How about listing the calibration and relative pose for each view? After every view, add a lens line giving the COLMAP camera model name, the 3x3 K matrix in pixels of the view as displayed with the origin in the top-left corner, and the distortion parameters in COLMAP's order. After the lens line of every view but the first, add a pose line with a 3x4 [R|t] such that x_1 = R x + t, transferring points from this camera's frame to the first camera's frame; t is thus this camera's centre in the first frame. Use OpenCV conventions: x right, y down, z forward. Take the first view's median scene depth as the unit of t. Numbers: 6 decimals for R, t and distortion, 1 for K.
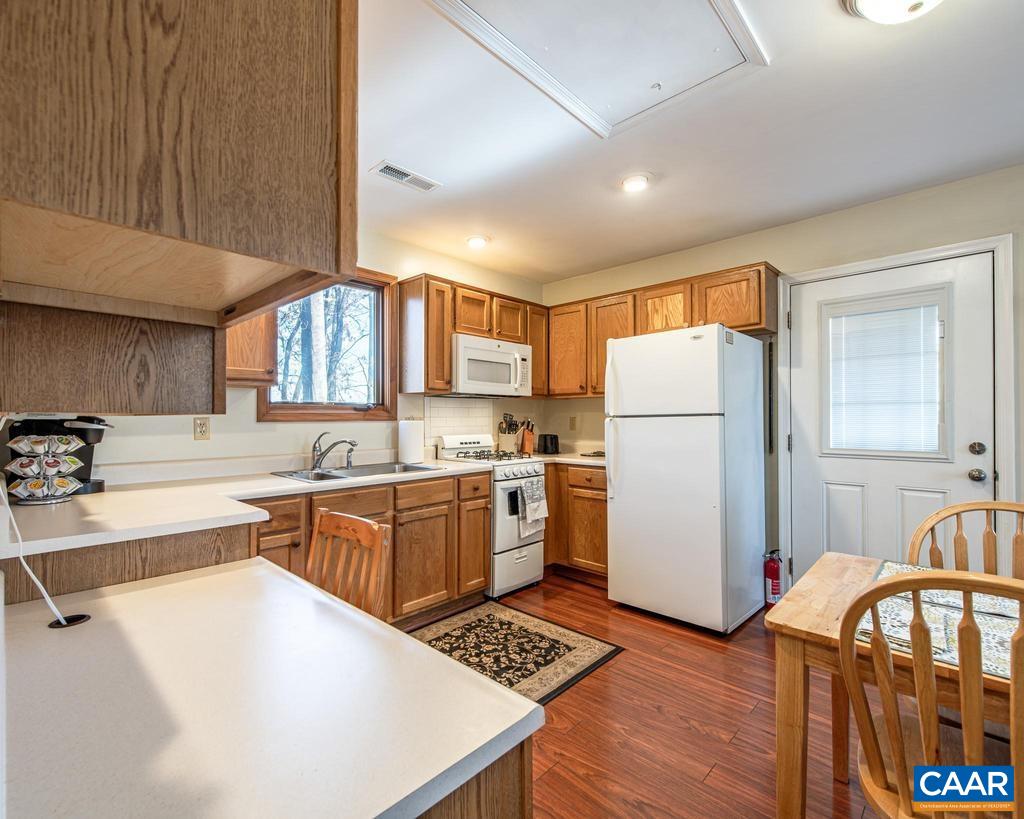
lens RADIAL K [[477.9, 0, 507.2], [0, 477.9, 413.0], [0, 0, 1]] dist [0.005346, 0.000175]
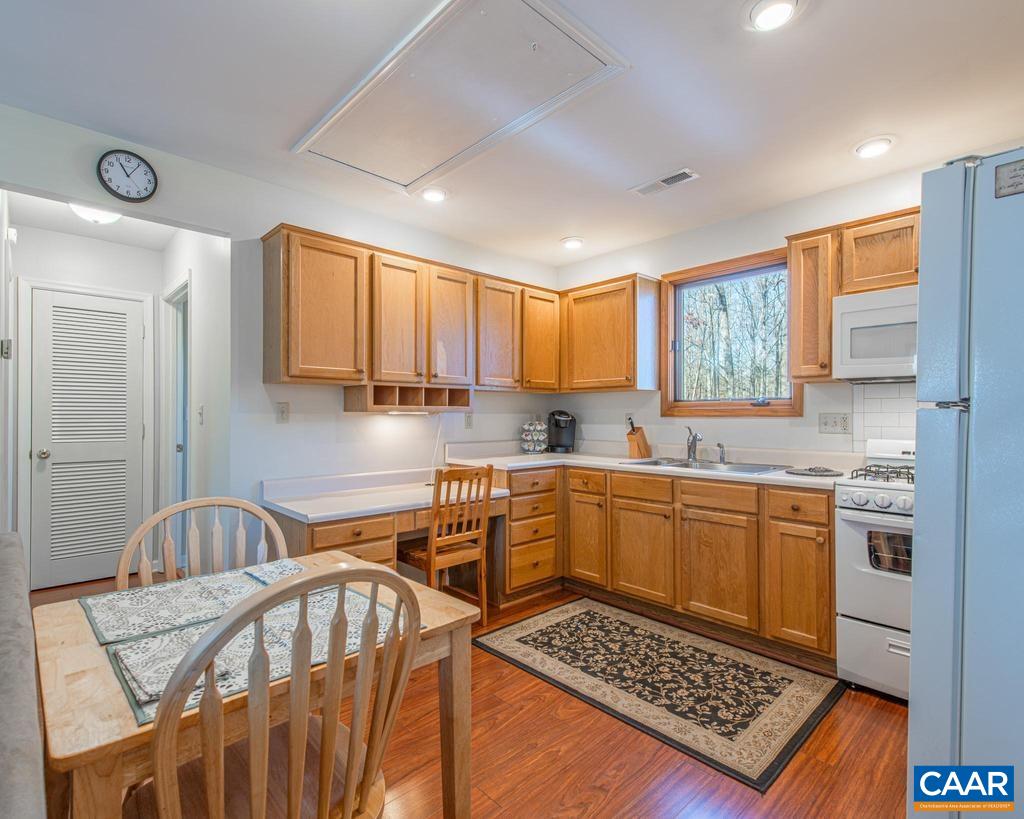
lens RADIAL K [[521.6, 0, 508.1], [0, 521.6, 412.4], [0, 0, 1]] dist [0.003704, 0.000142]
pose [[-0.063714, -0.004273, -0.997959, 0.894105], [0.007360, 0.999962, -0.004751, 0.010379], [0.997941, -0.007648, -0.063680, 0.695658]]
